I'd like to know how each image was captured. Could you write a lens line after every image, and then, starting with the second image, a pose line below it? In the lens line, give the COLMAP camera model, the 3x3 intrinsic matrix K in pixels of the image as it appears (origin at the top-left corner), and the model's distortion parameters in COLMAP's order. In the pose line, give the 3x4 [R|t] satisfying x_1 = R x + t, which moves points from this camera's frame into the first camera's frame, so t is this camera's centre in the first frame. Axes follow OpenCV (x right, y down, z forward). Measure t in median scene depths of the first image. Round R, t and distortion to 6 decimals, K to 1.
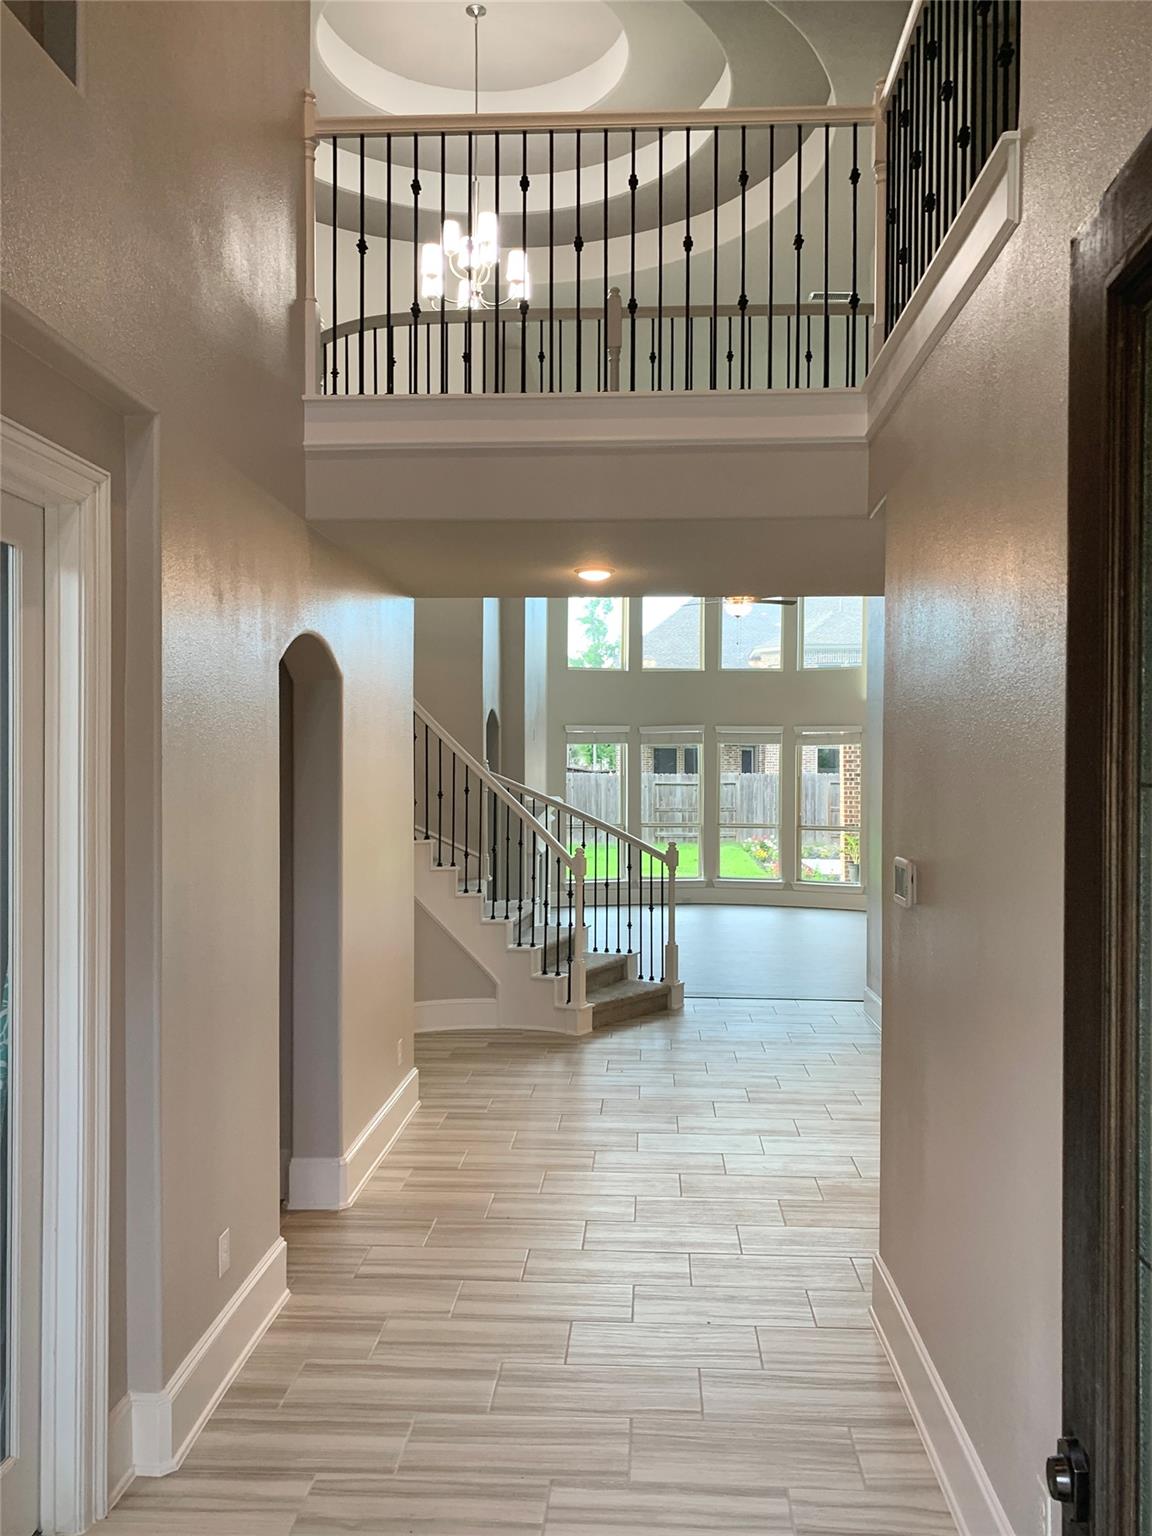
lens RADIAL K [[1223.4, 0, 576.0], [0, 1223.4, 768.0], [0, 0, 1]] dist [0.125250, -0.246854]
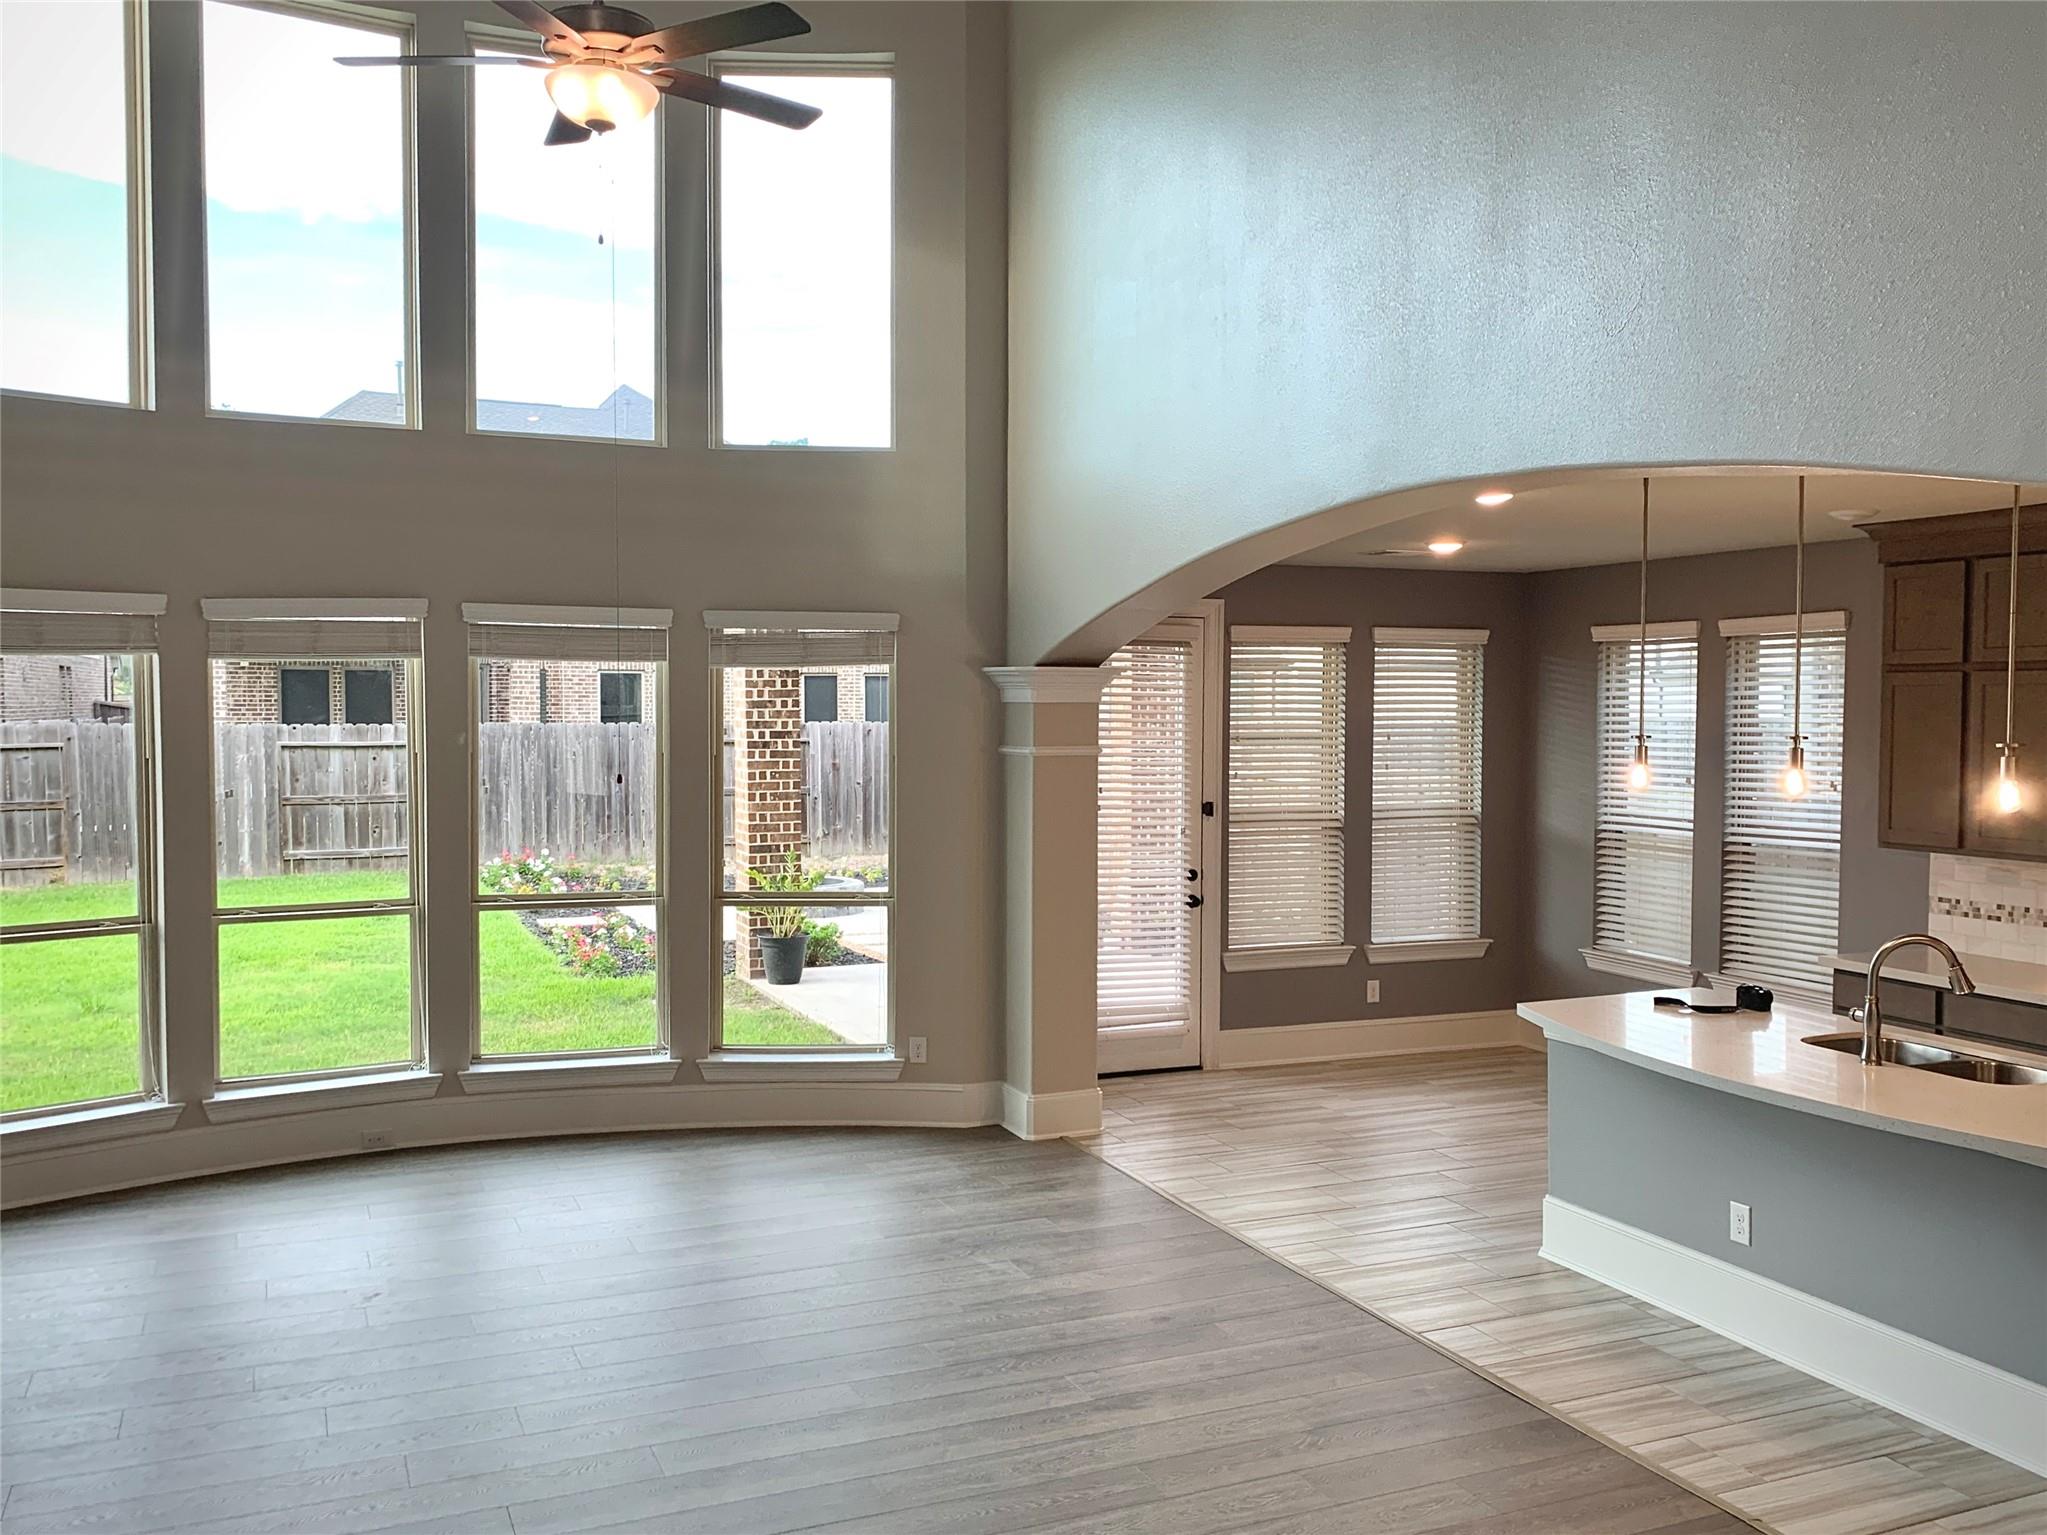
lens RADIAL K [[1710.2, 0, 1023.5], [0, 1710.2, 767.5], [0, 0, 1]] dist [0.004525, 0.000228]
pose [[0.892265, -0.021338, 0.451008, 0.039923], [0.003216, 0.999158, 0.040910, -0.008220], [-0.451501, -0.035052, 0.891582, 0.510443]]
